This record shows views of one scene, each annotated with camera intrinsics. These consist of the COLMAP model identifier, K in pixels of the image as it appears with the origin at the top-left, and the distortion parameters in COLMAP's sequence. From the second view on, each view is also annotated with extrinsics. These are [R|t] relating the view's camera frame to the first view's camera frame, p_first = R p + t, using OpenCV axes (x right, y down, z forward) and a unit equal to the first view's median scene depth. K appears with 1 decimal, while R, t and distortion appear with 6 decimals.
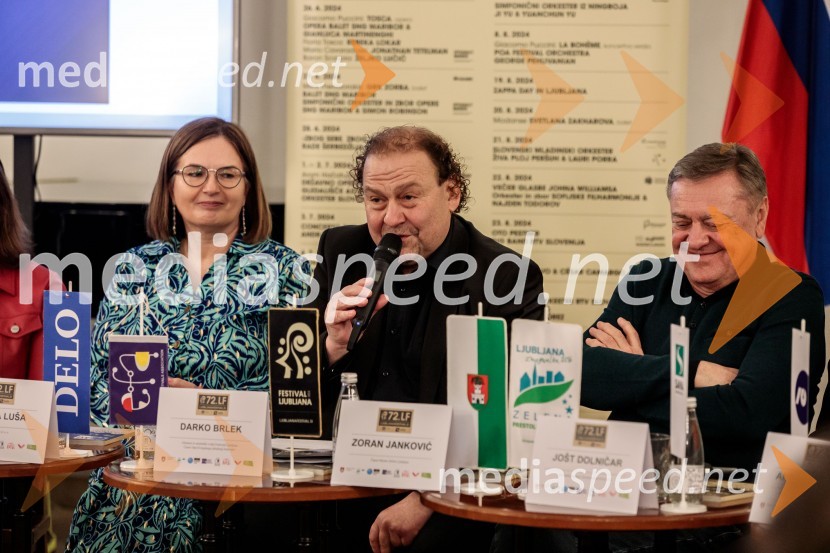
lens RADIAL K [[3522.3, 0, 415.0], [0, 3522.3, 276.5], [0, 0, 1]] dist [0.446744, 4.681177]
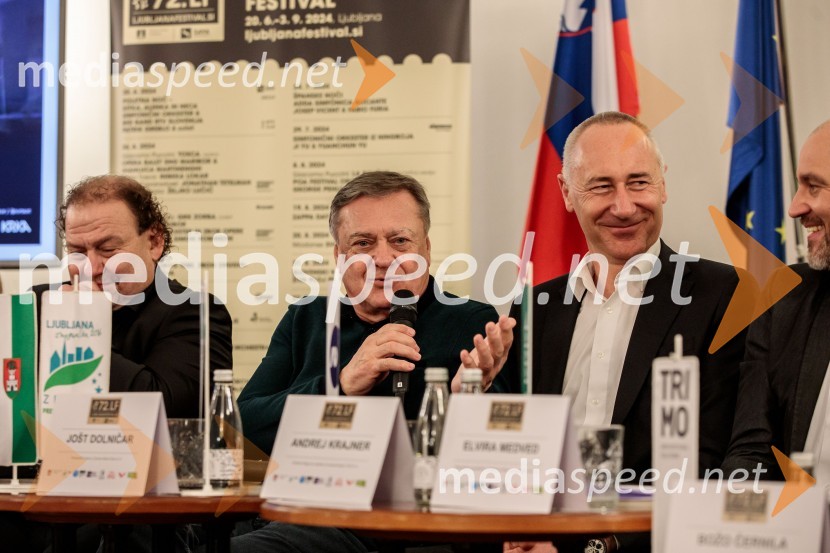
lens RADIAL K [[2441.1, 0, 415.0], [0, 2441.1, 276.5], [0, 0, 1]] dist [-0.037336, -0.307405]
pose [[0.997157, -0.013381, -0.074156, 0.114080], [0.003873, 0.991907, -0.126911, 0.059273], [0.075254, 0.126263, 0.989138, 0.273163]]
